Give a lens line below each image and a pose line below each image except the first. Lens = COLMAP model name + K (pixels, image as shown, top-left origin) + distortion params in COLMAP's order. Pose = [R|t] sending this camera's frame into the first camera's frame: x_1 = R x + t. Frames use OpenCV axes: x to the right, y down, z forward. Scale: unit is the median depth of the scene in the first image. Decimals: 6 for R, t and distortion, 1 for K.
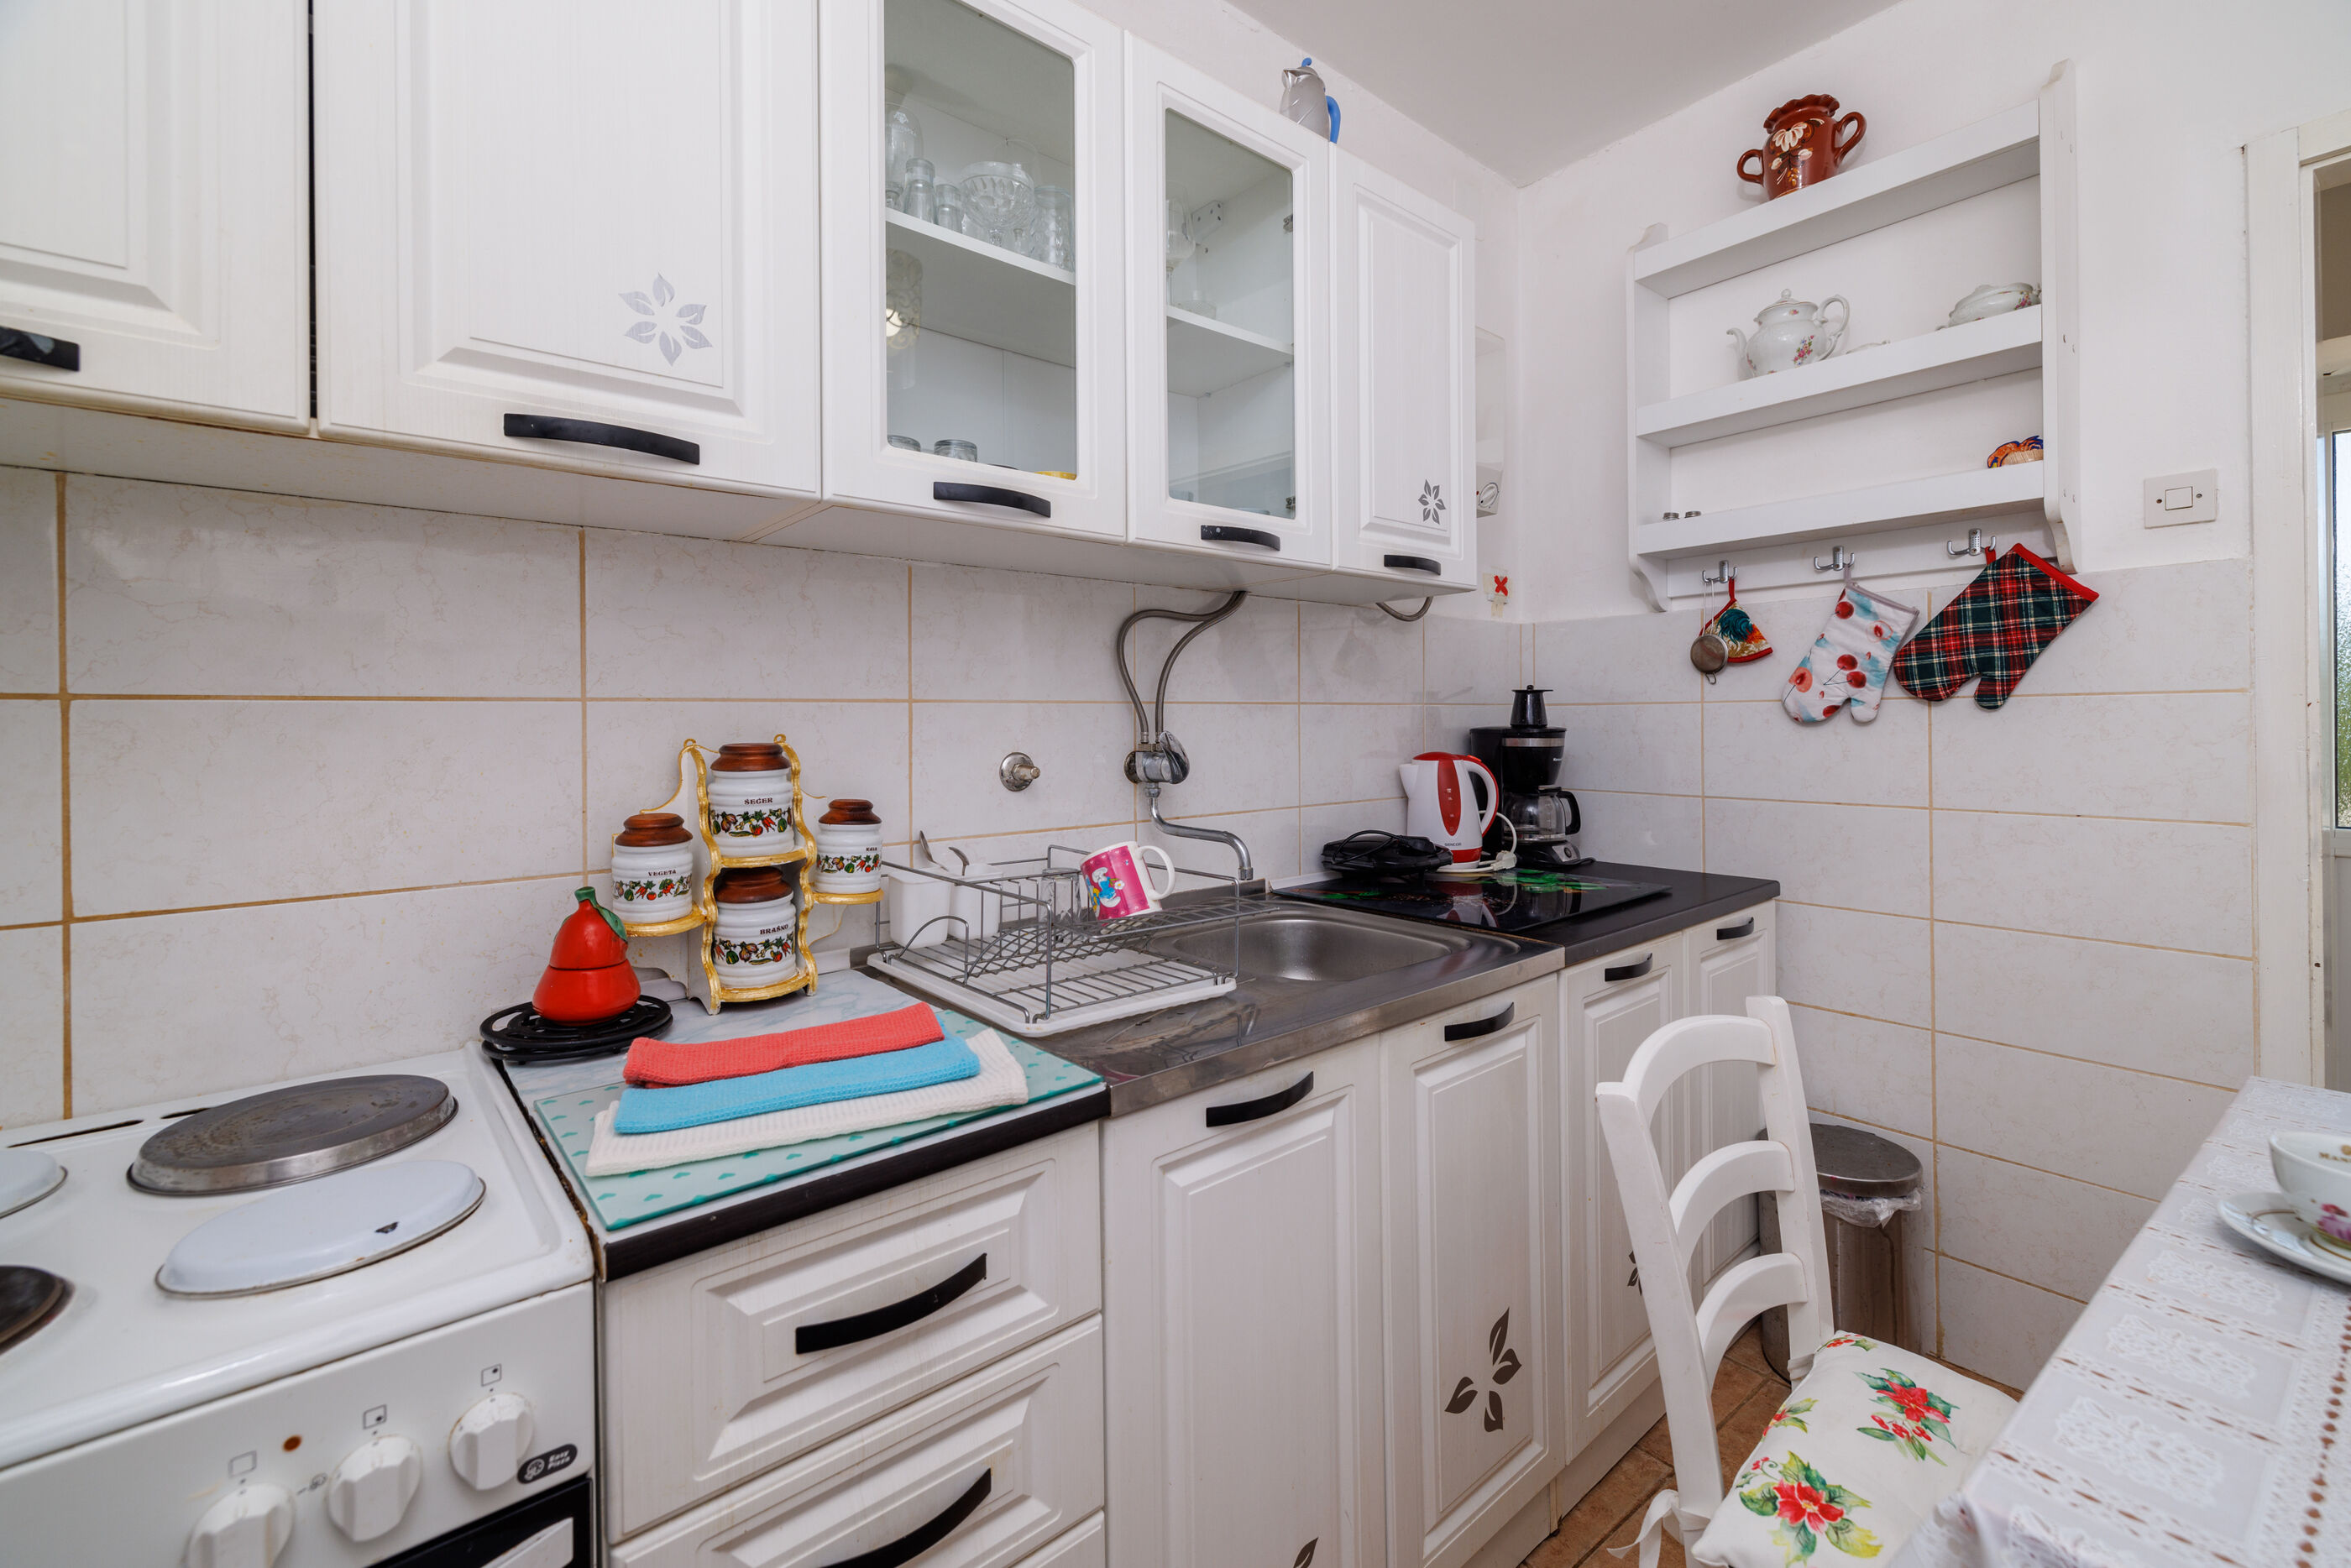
lens RADIAL K [[992.7, 0, 1159.7], [0, 992.7, 717.2], [0, 0, 1]] dist [0.003102, 0.000390]
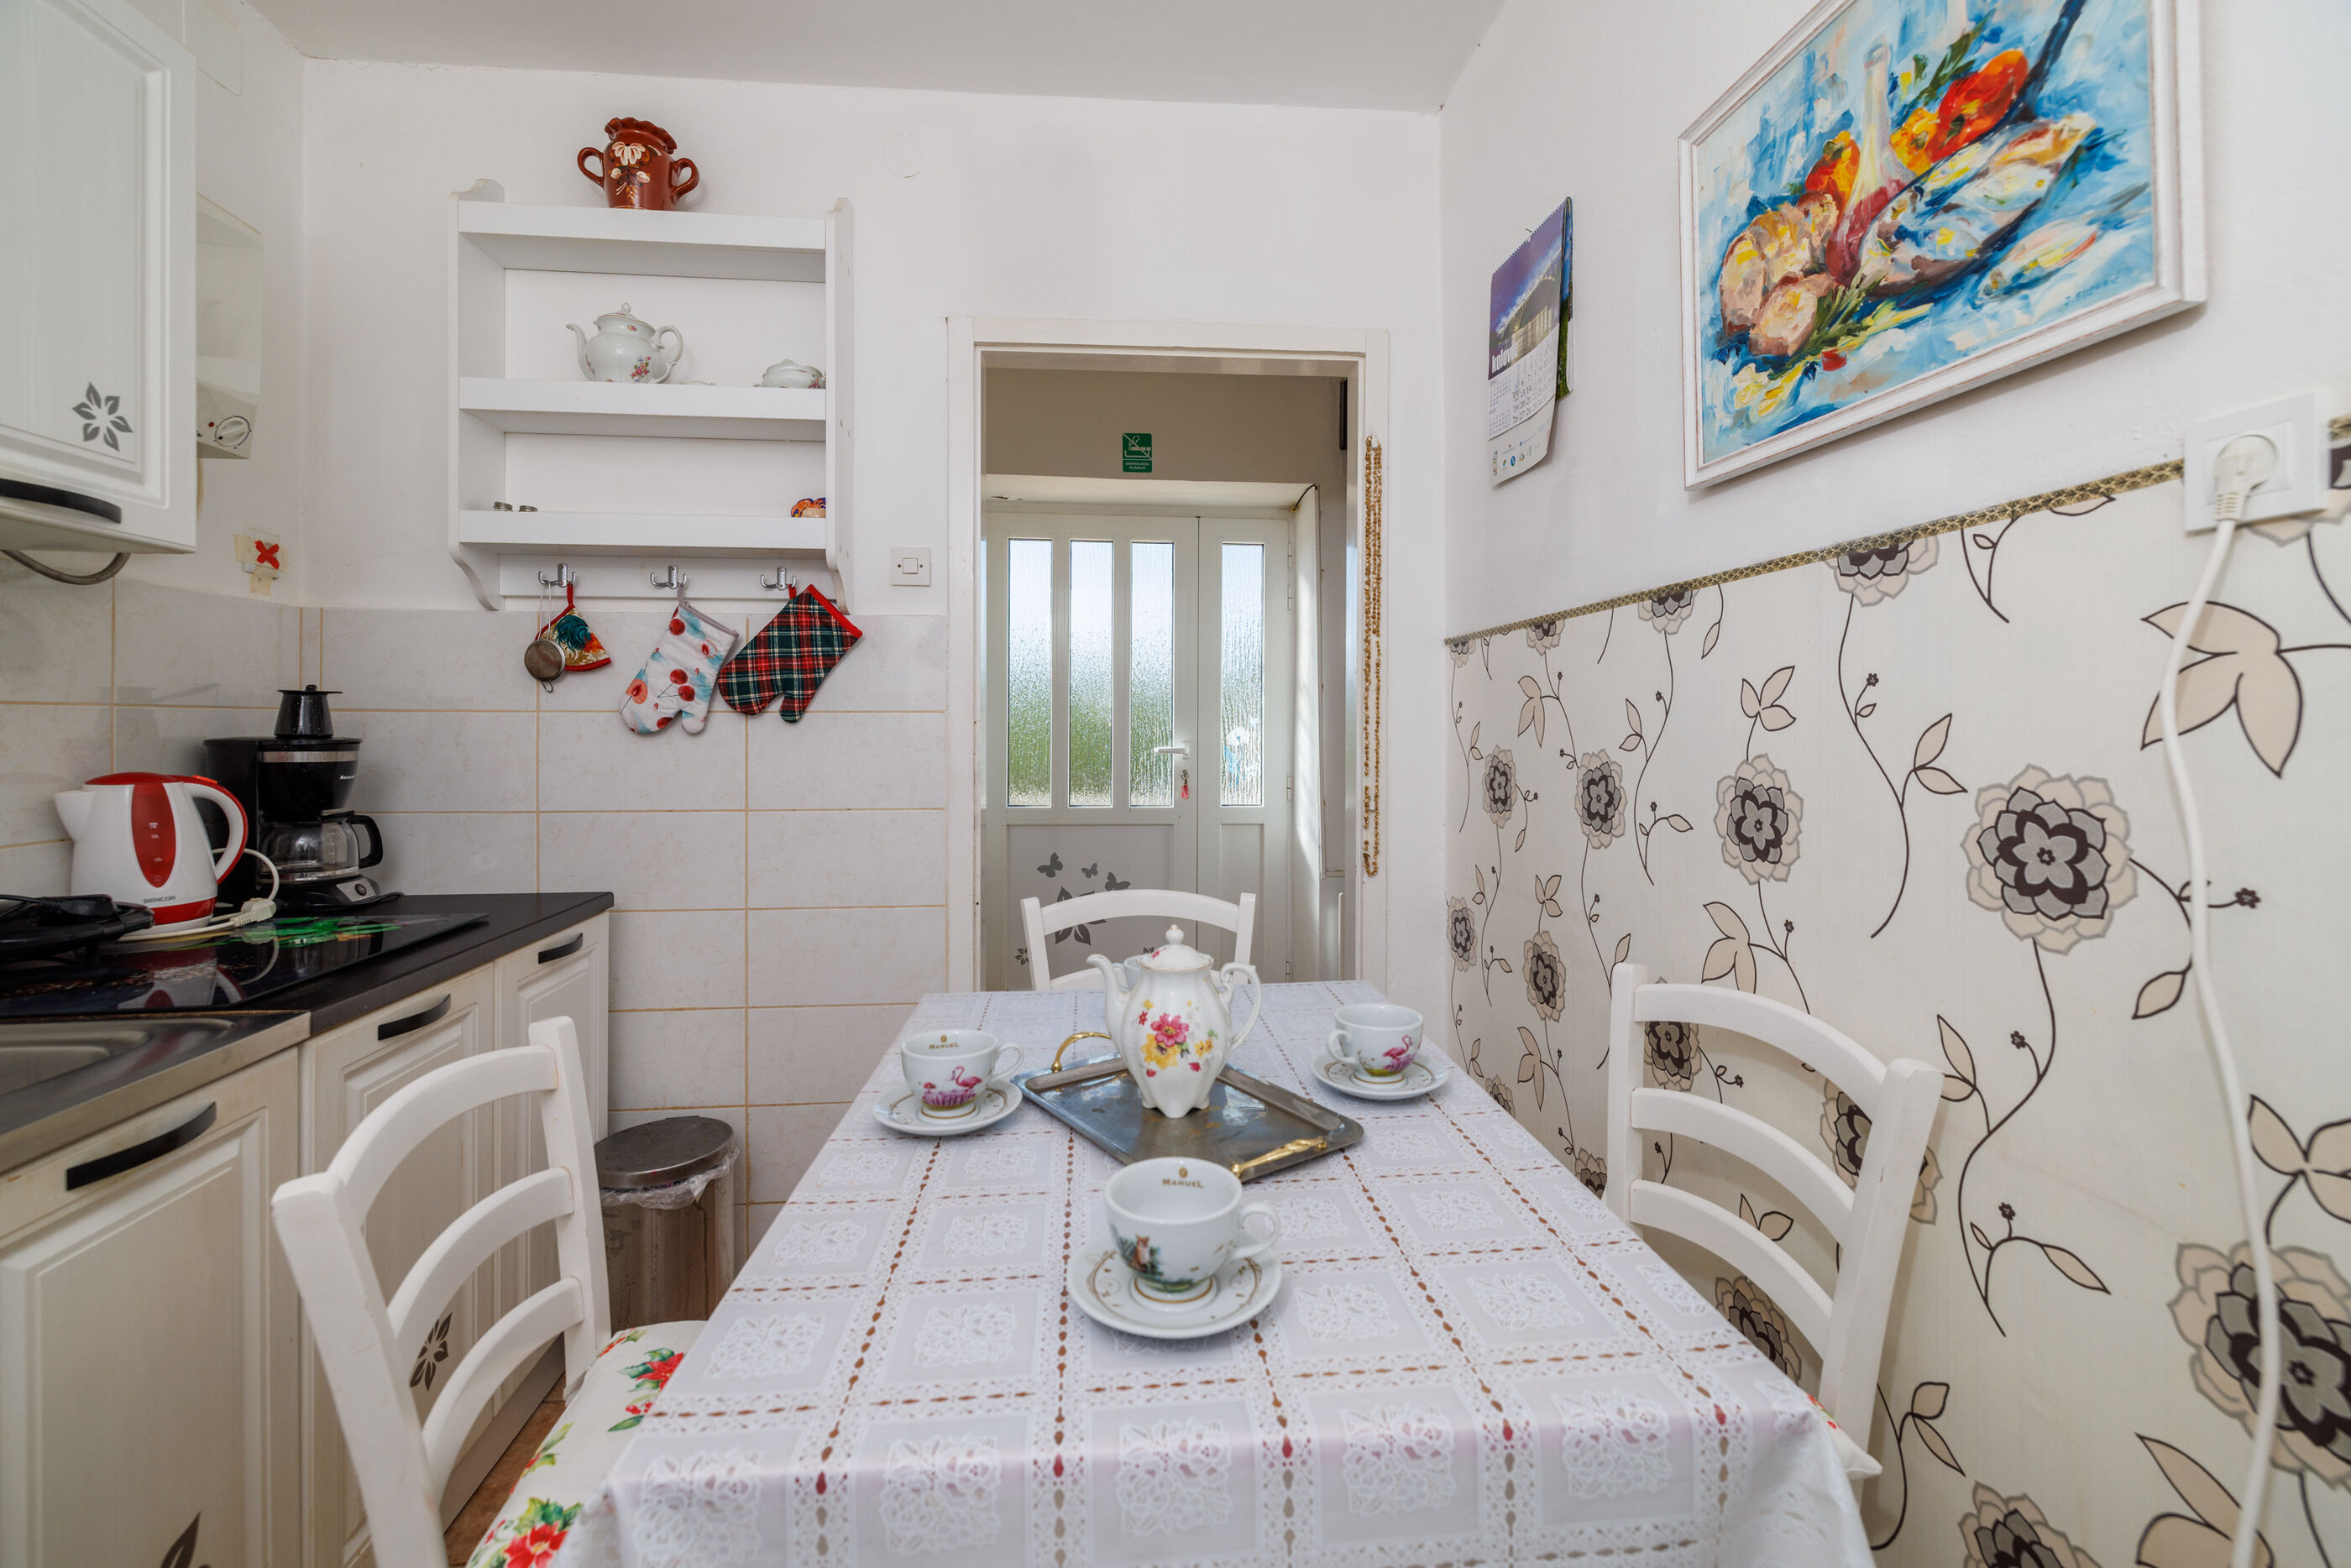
lens RADIAL K [[992.7, 0, 1181.2], [0, 992.7, 728.3], [0, 0, 1]] dist [0.003102, 0.000390]
pose [[0.546755, 0.008527, 0.837249, 0.101816], [-0.010004, 0.999943, -0.003651, -0.001790], [-0.837233, -0.006380, 0.546809, -0.024183]]
